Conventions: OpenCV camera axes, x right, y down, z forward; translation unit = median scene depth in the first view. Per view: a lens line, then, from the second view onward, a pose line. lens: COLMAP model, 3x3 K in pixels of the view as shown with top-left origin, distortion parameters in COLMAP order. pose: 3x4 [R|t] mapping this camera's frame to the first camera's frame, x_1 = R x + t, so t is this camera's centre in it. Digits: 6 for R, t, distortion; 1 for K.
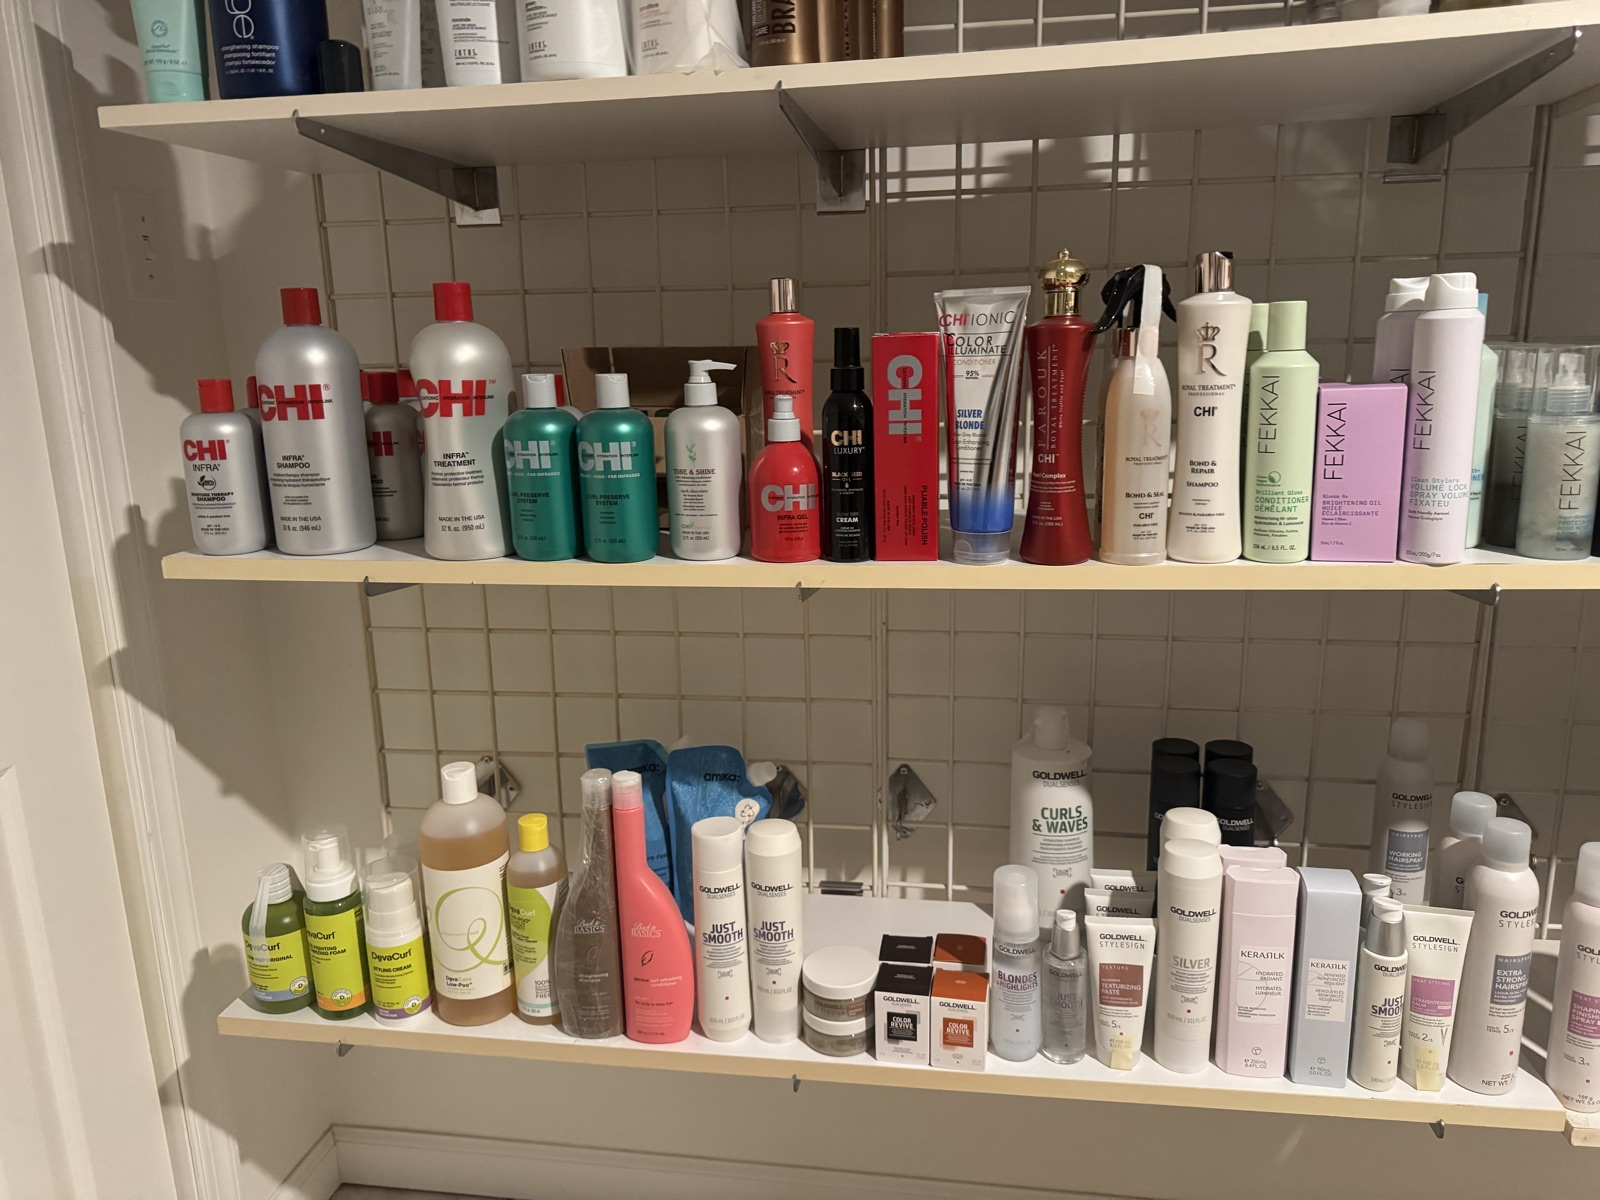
lens RADIAL K [[1133.5, 0, 809.8], [0, 1133.5, 592.8], [0, 0, 1]] dist [0.023319, -0.036566]
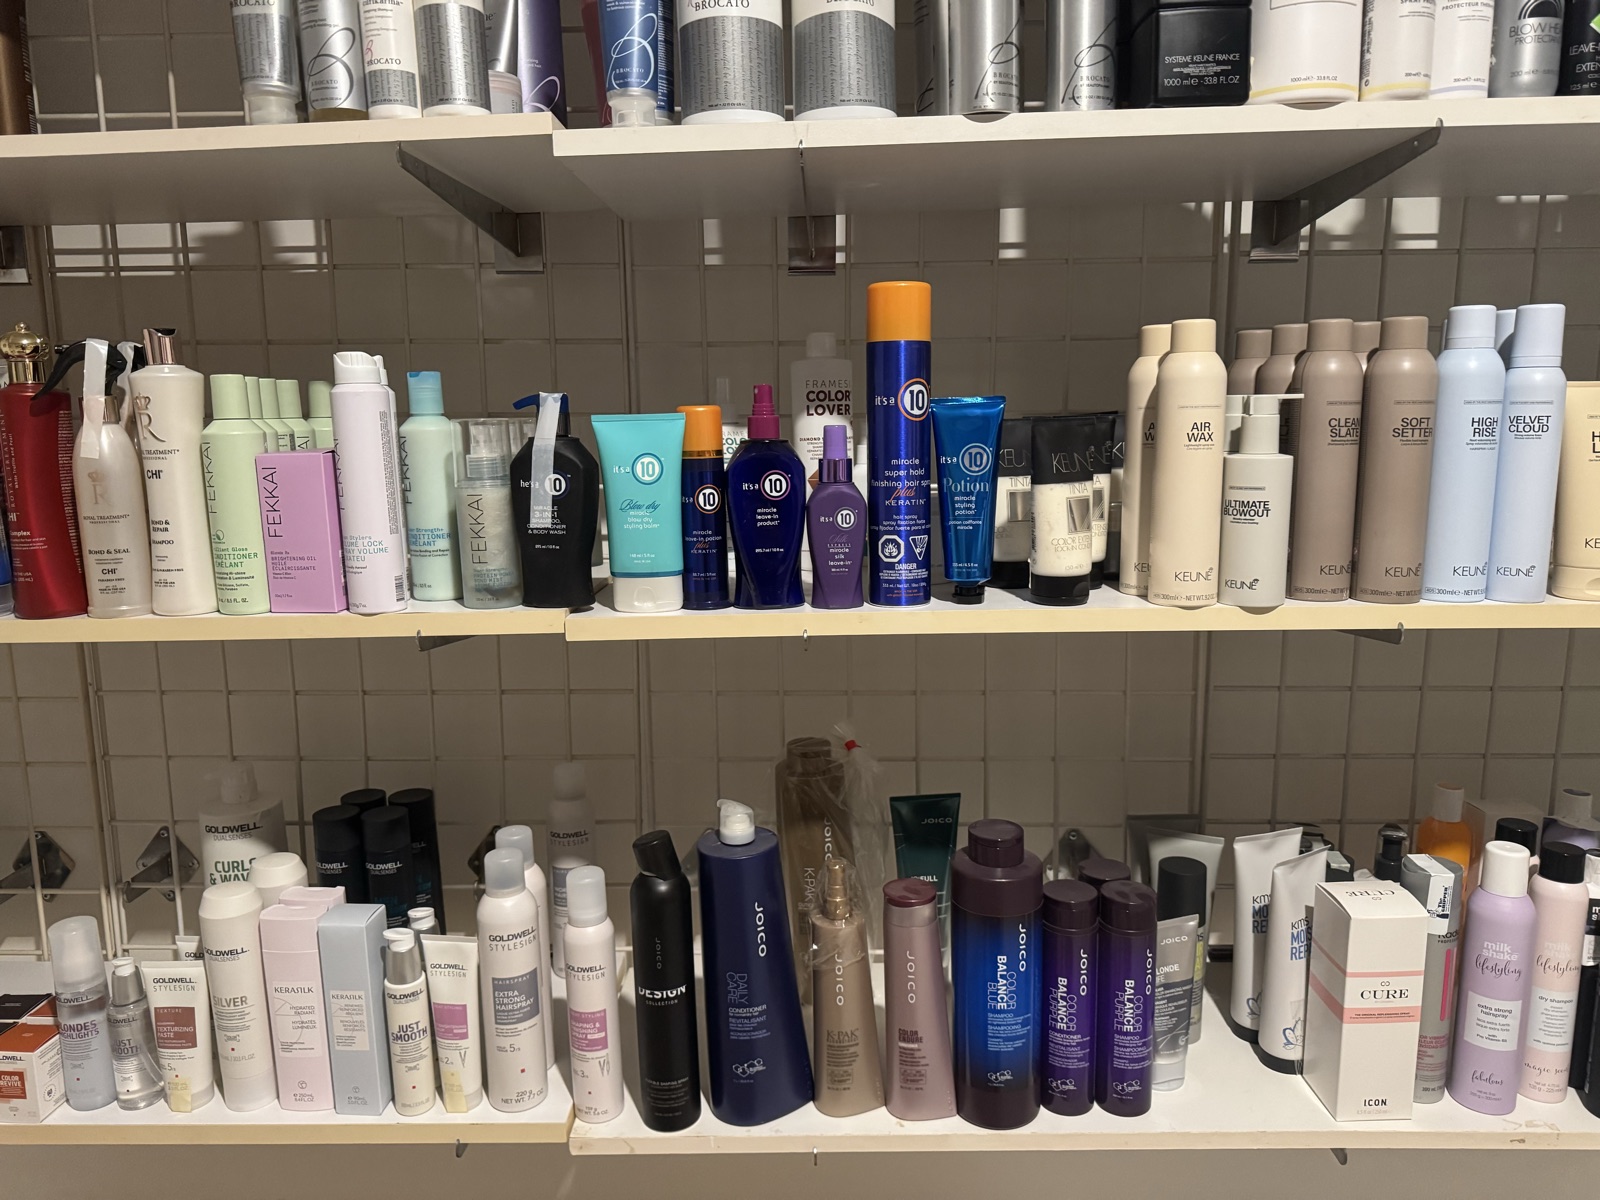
lens RADIAL K [[1133.5, 0, 798.4], [0, 1133.5, 600.2], [0, 0, 1]] dist [0.023319, -0.036566]
pose [[0.990056, -0.006430, 0.140526, 0.719356], [0.014915, 0.998122, -0.059412, 0.028968], [-0.139880, 0.060917, 0.988293, -0.125052]]
